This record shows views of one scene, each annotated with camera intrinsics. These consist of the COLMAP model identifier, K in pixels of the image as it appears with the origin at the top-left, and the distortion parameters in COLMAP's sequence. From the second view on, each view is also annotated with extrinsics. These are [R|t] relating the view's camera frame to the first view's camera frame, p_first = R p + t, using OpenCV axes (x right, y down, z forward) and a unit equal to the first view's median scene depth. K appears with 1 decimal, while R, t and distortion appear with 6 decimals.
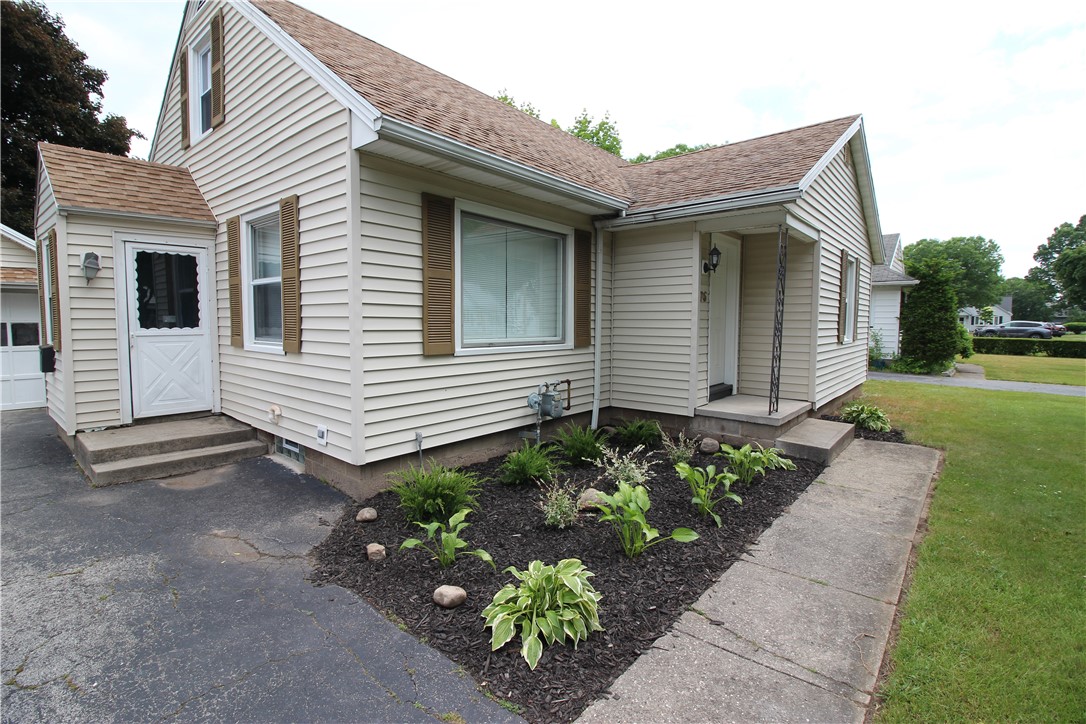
lens RADIAL K [[510.6, 0, 500.8], [0, 510.6, 360.9], [0, 0, 1]] dist [-0.003495, -0.000512]
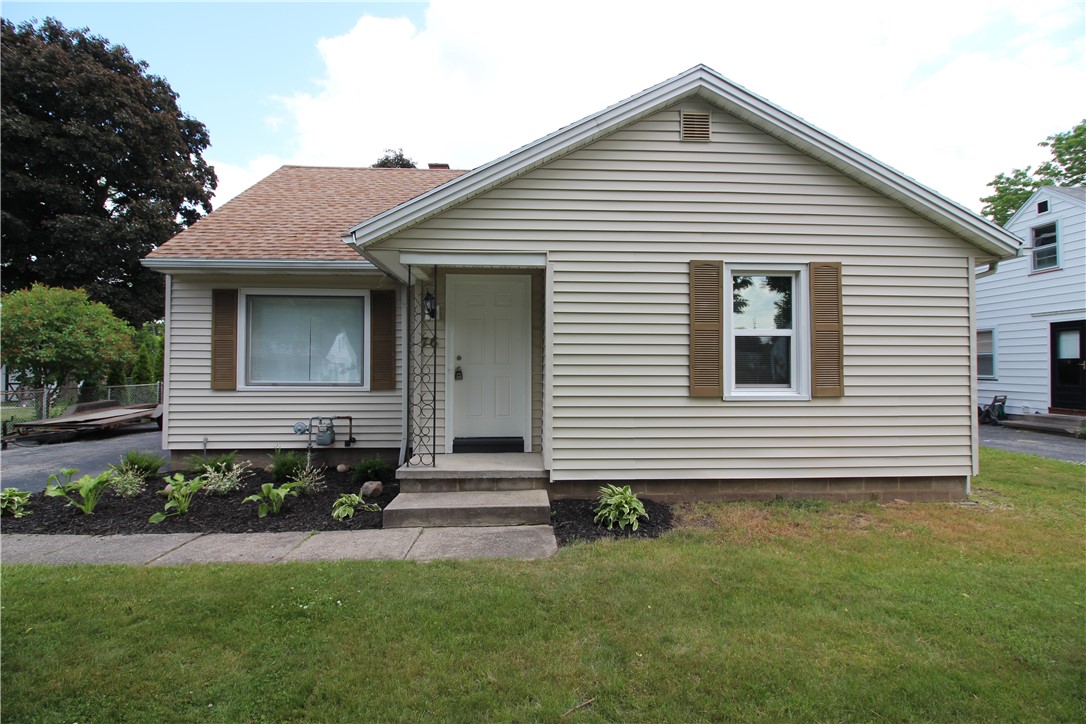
lens RADIAL K [[510.6, 0, 539.3], [0, 510.6, 357.3], [0, 0, 1]] dist [-0.003495, -0.000512]
pose [[0.692487, -0.010463, -0.721355, 1.616890], [-0.057757, 0.995881, -0.069890, -0.054974], [0.719115, 0.090062, 0.689030, 0.599240]]
